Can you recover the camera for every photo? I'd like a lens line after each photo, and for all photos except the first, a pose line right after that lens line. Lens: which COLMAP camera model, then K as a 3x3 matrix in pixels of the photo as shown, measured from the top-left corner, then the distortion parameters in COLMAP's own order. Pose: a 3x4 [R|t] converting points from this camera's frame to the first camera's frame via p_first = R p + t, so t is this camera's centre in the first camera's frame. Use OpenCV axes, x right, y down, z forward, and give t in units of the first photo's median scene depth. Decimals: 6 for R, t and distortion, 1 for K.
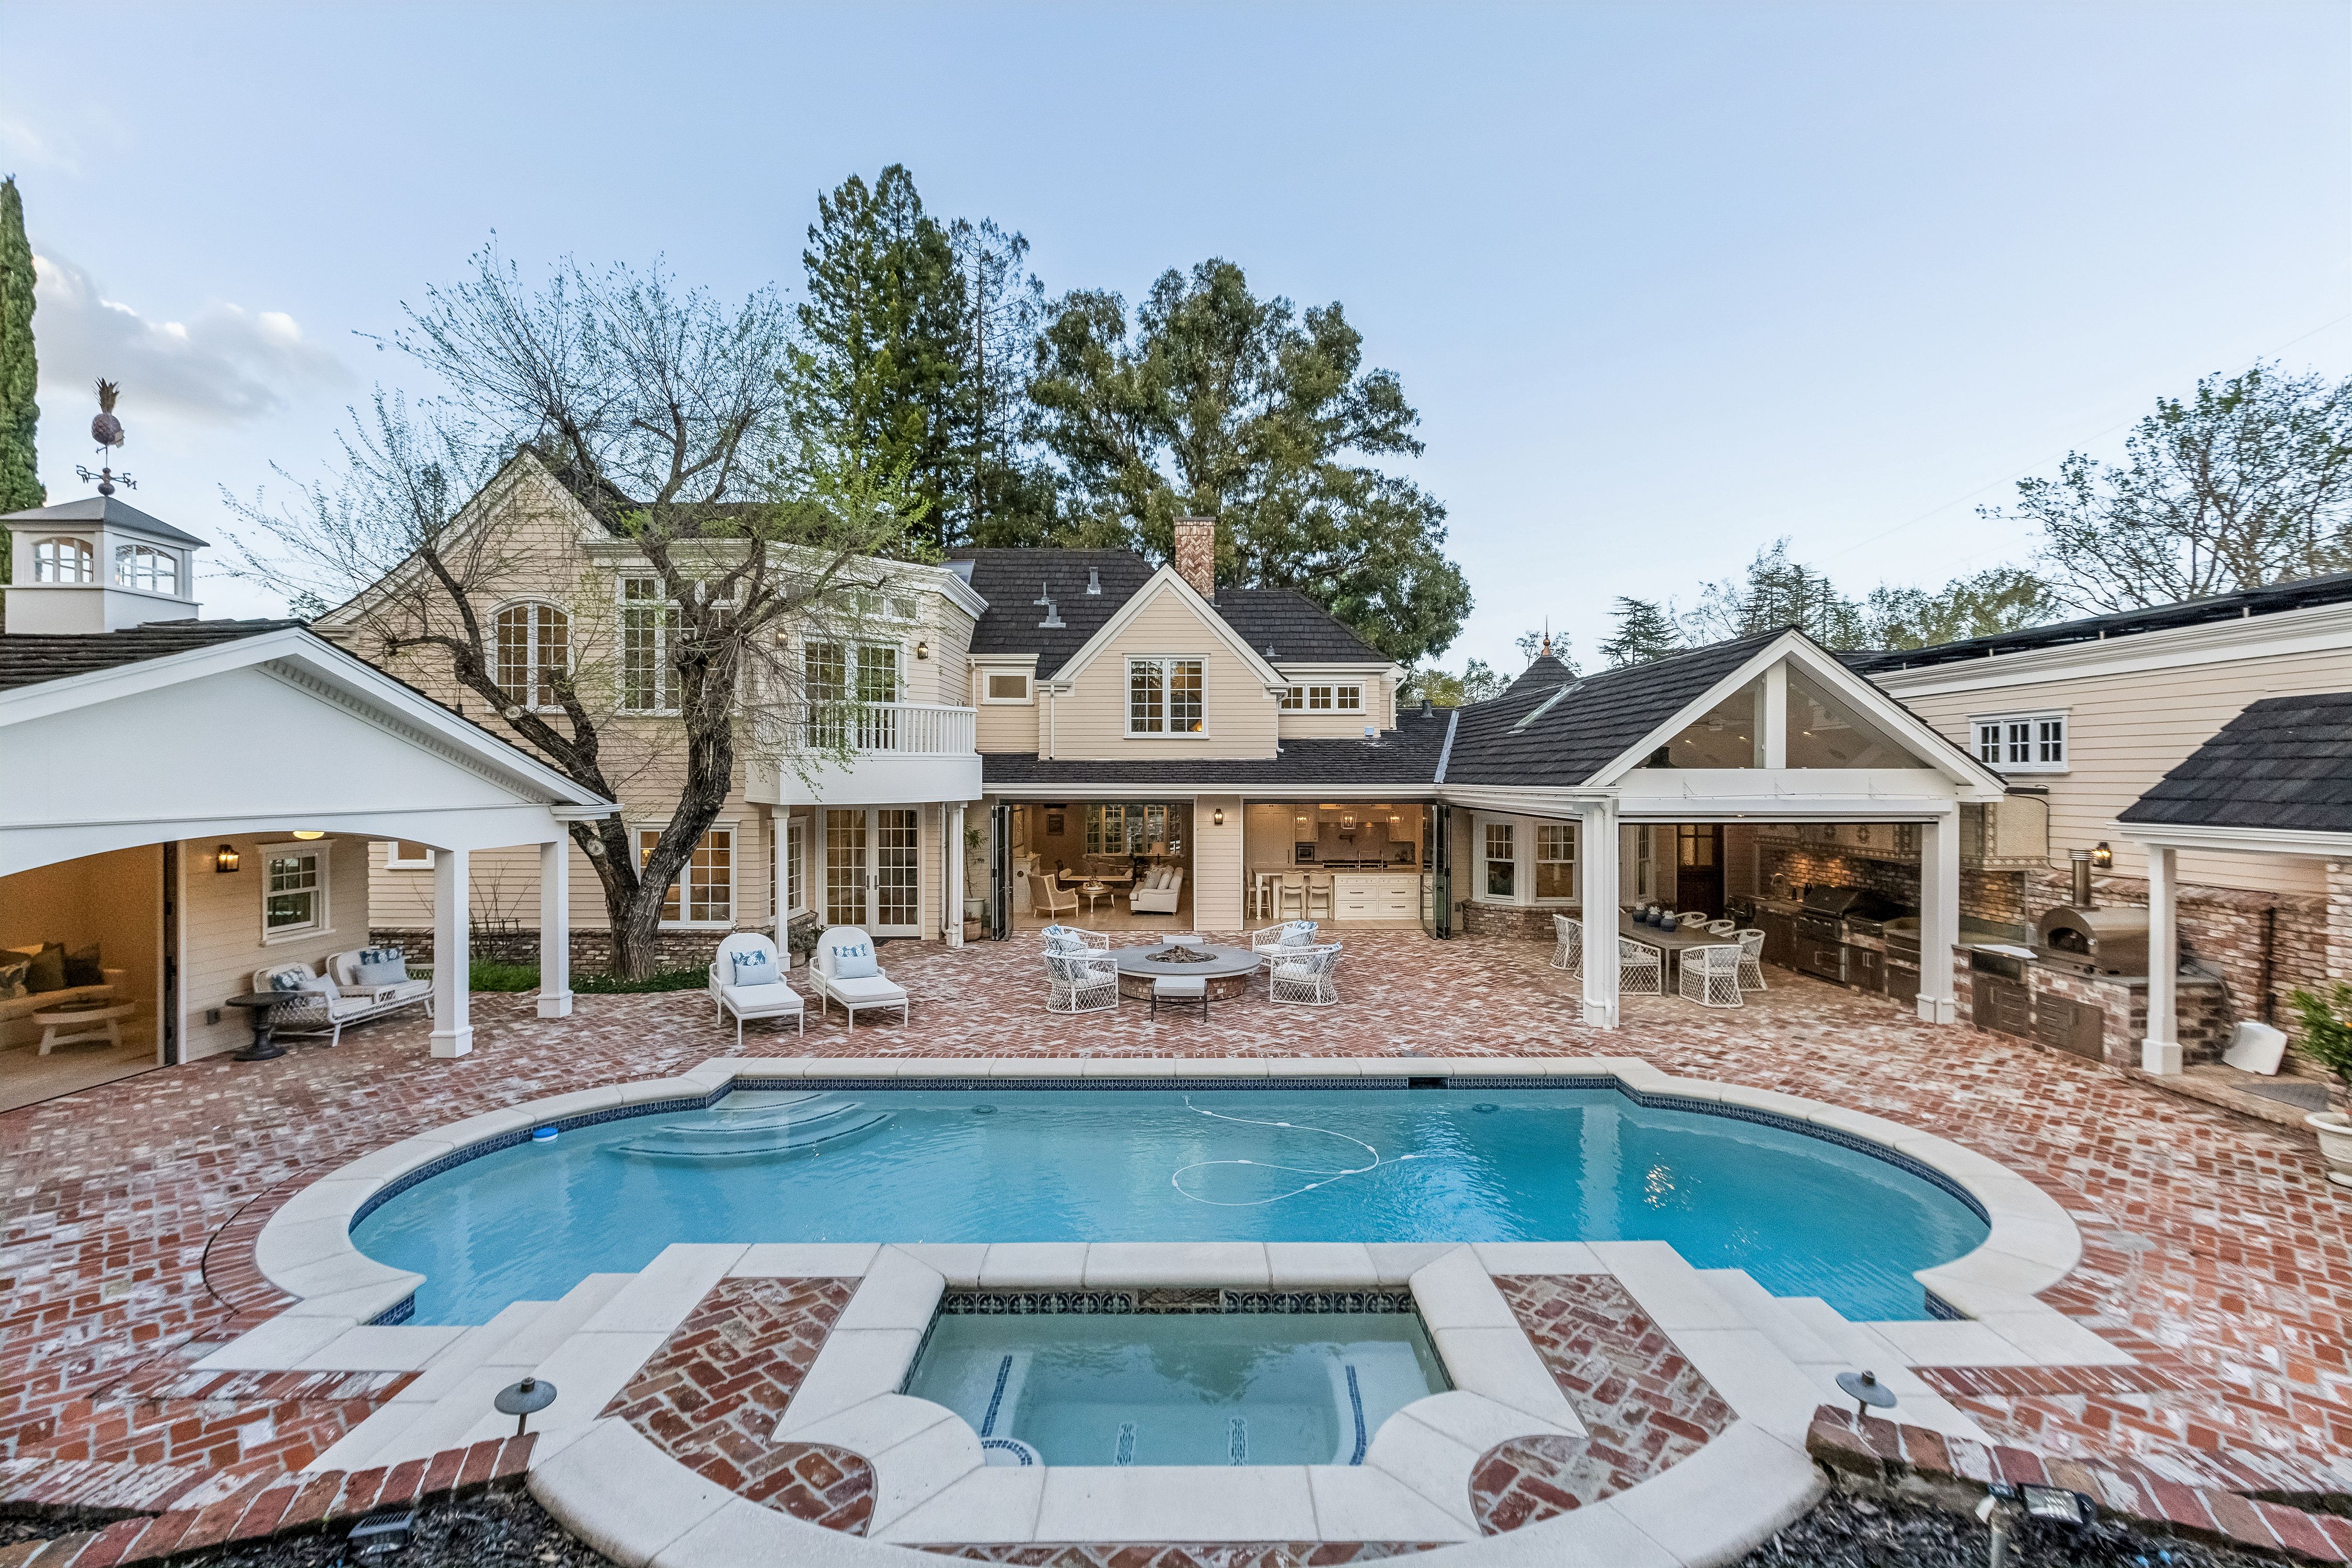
lens RADIAL K [[1053.5, 0, 1182.8], [0, 1053.5, 780.6], [0, 0, 1]] dist [-0.000927, -0.001034]
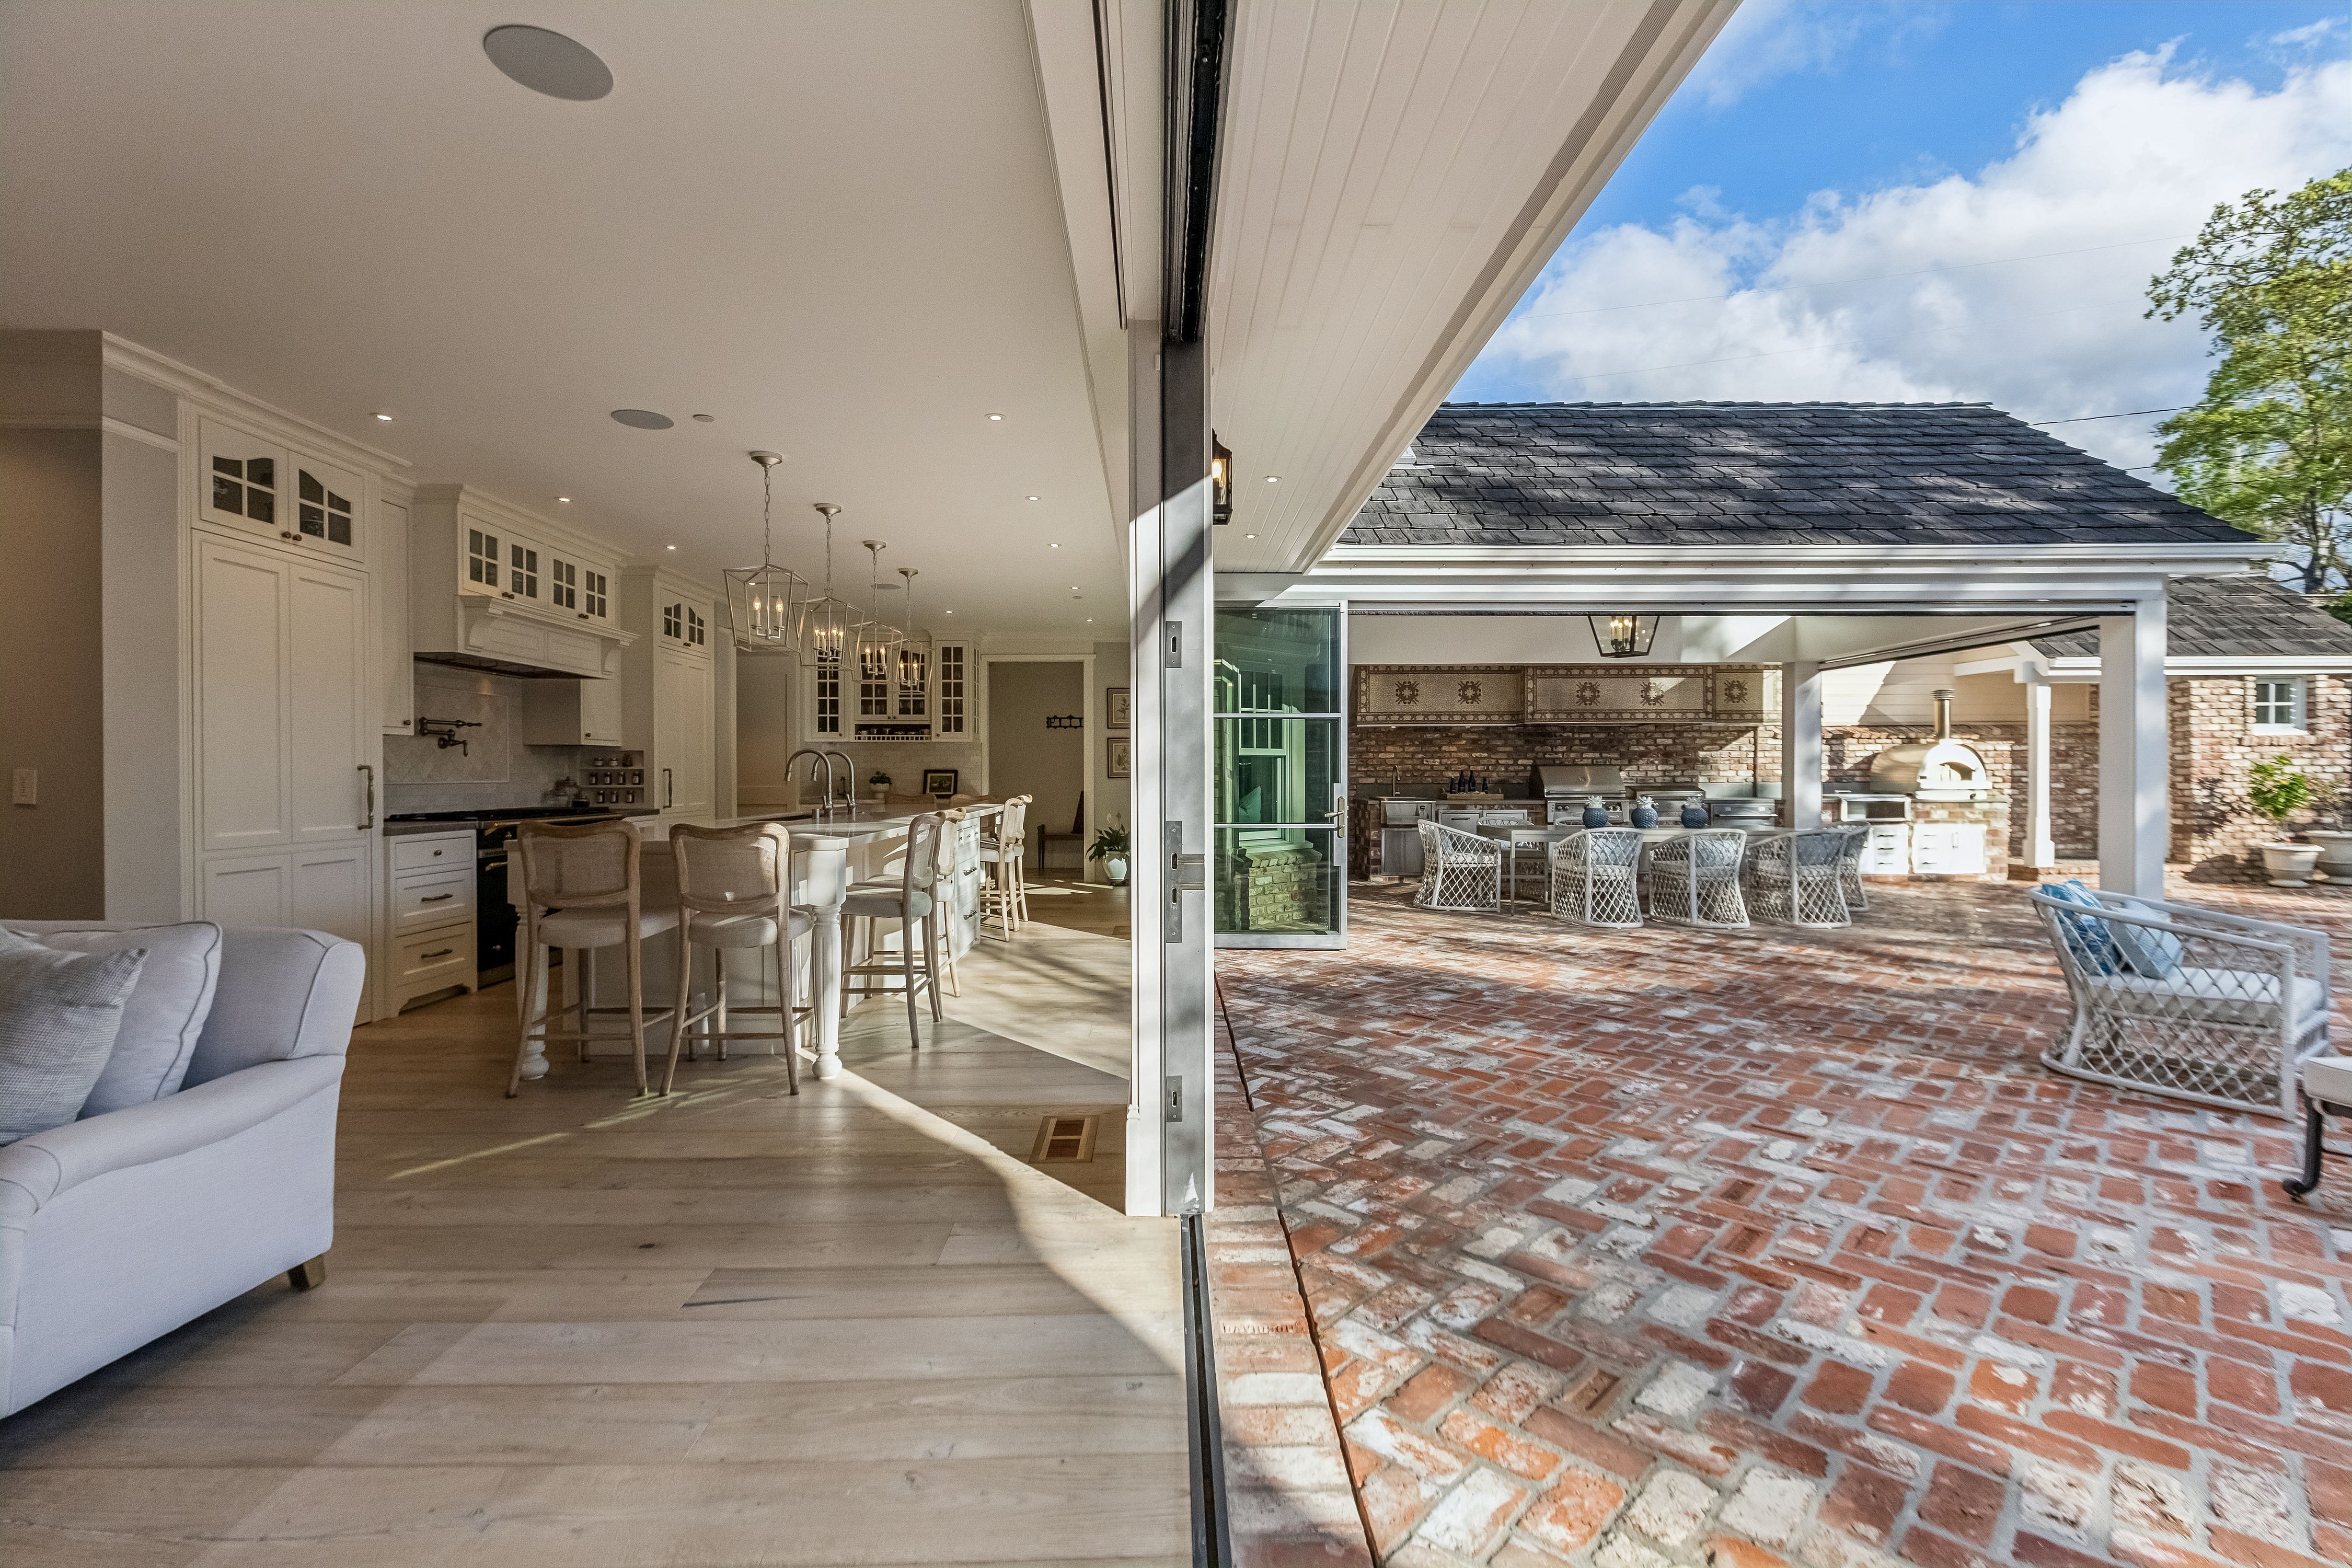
lens RADIAL K [[1053.5, 0, 1187.0], [0, 1053.5, 780.2], [0, 0, 1]] dist [-0.000927, -0.001034]
pose [[-0.021397, -0.003094, 0.999766, -0.189514], [0.008426, 0.999959, 0.003275, 0.115651], [-0.999736, 0.008494, -0.021370, 1.409275]]
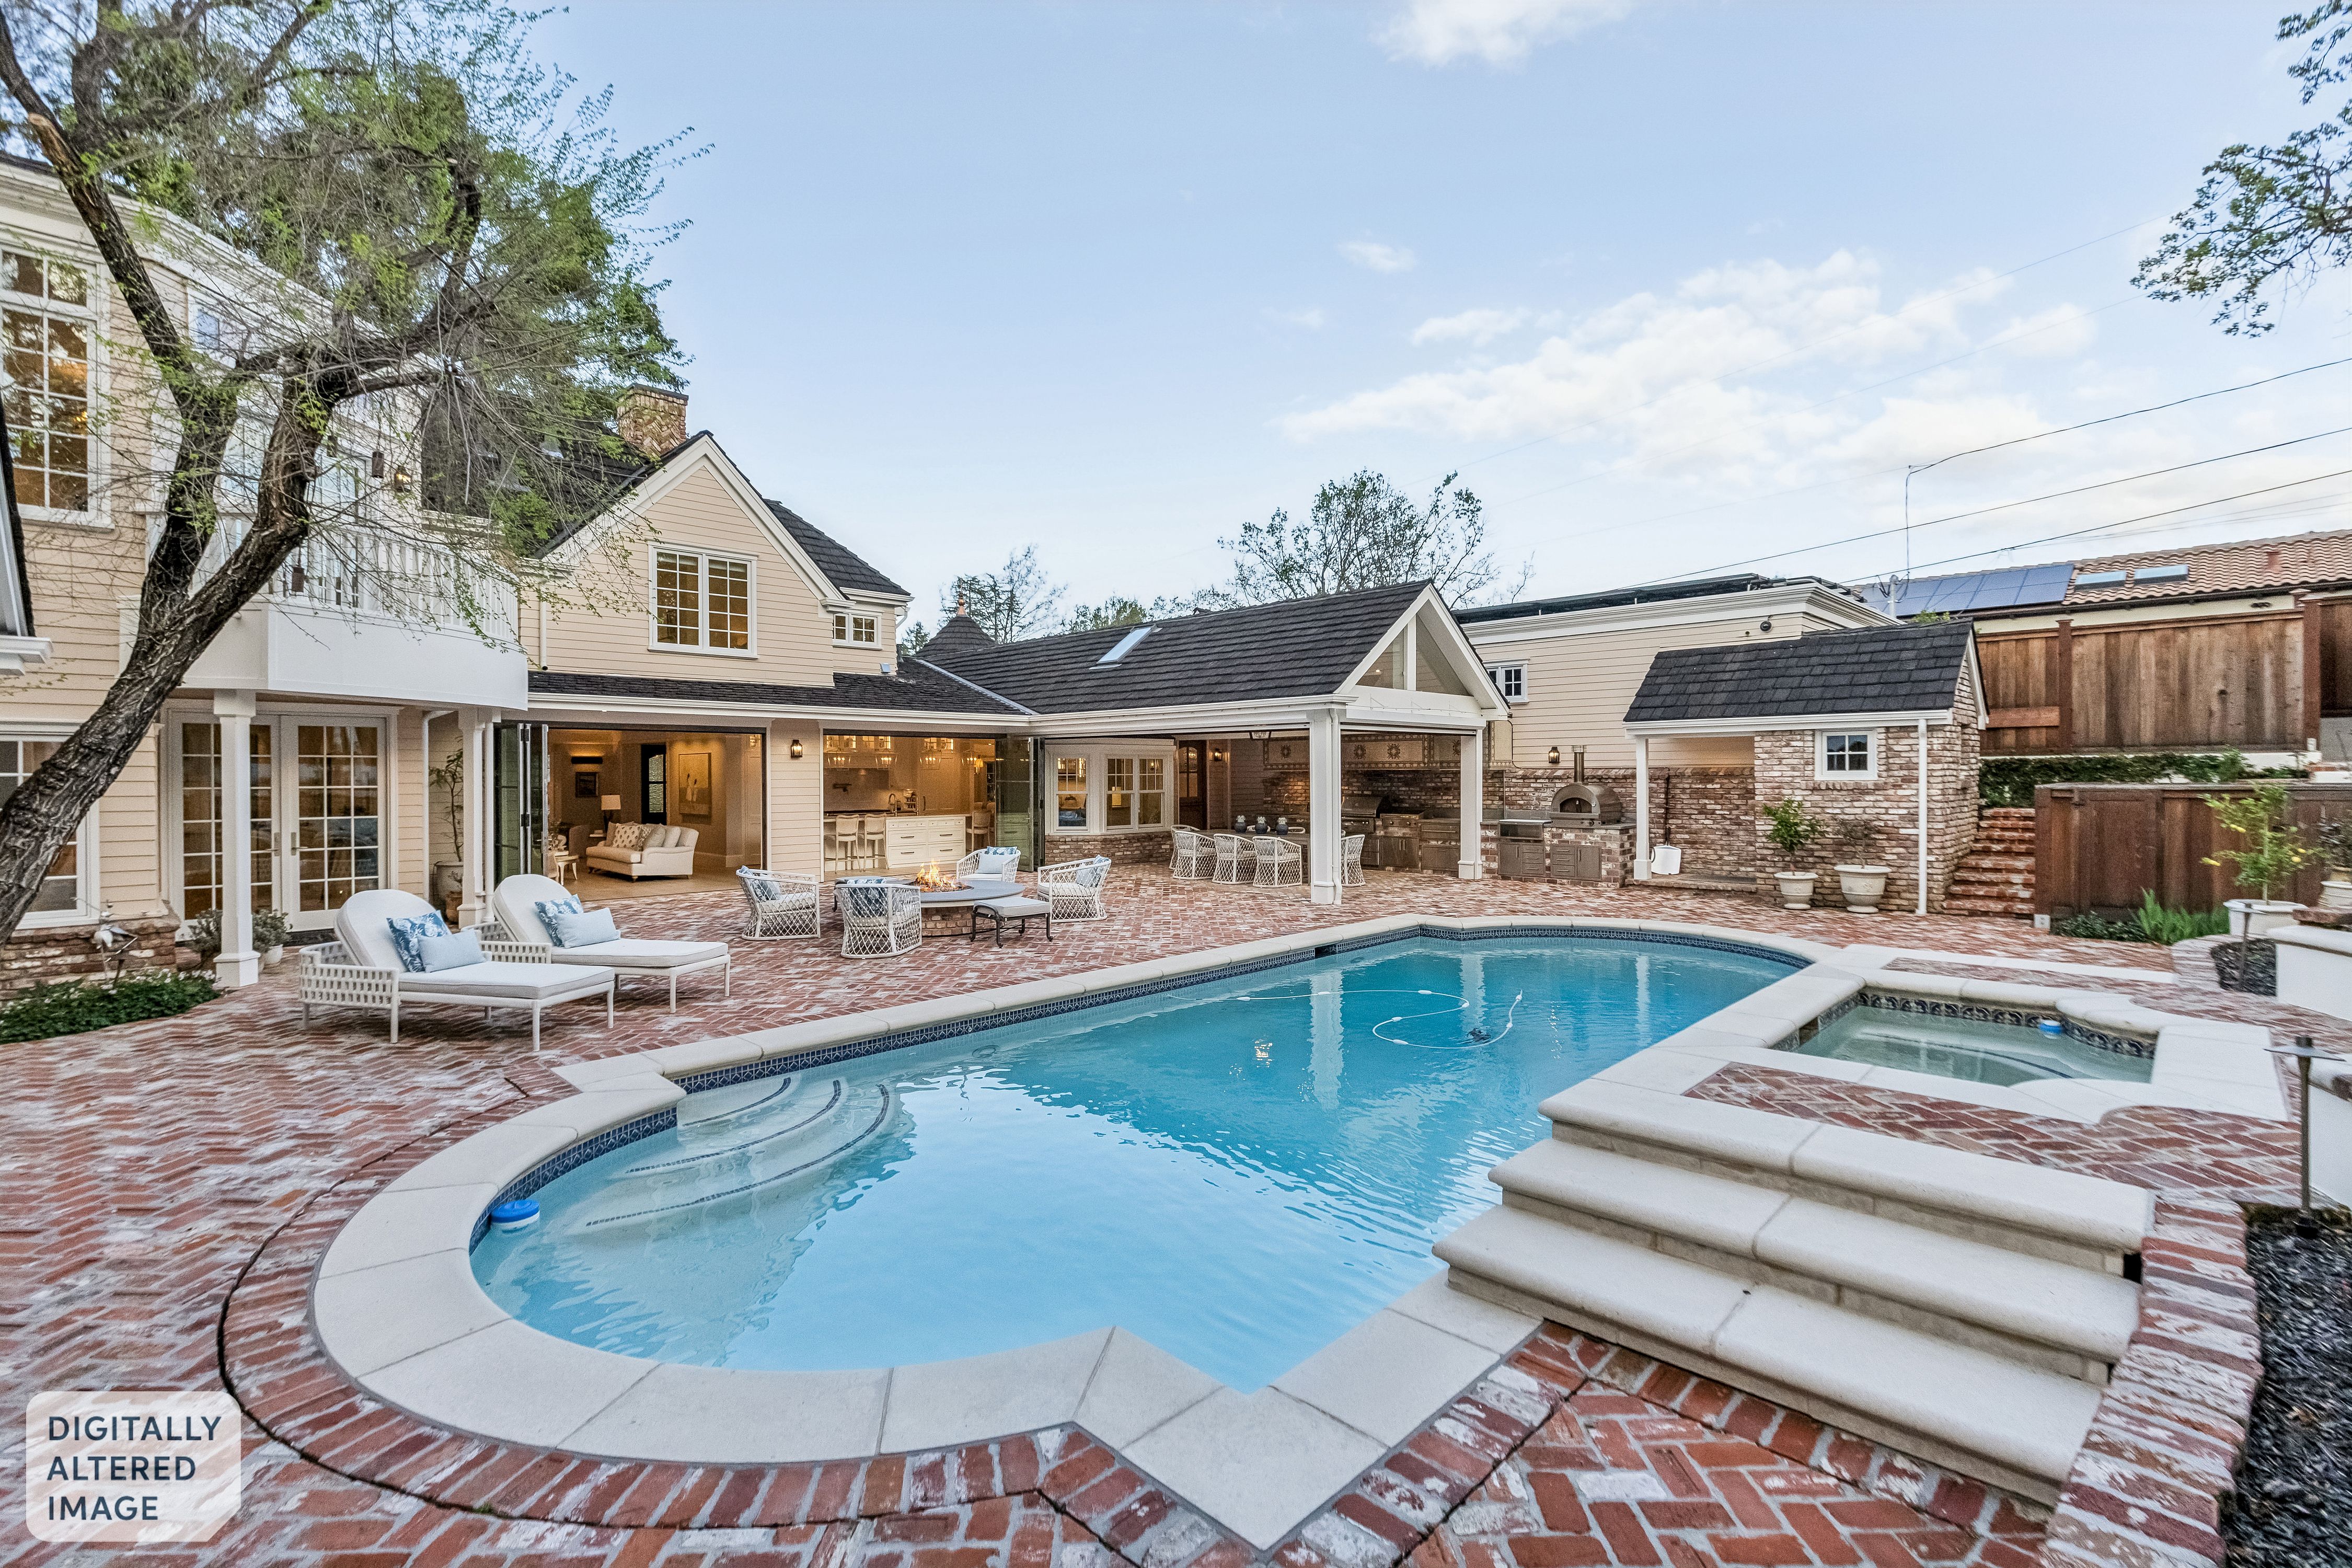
lens RADIAL K [[1053.5, 0, 1196.2], [0, 1053.5, 781.3], [0, 0, 1]] dist [-0.000927, -0.001034]
pose [[0.693440, -0.008361, 0.720466, -0.490713], [0.006768, 0.999964, 0.005090, 0.080837], [-0.720483, 0.001346, 0.693472, 0.261879]]
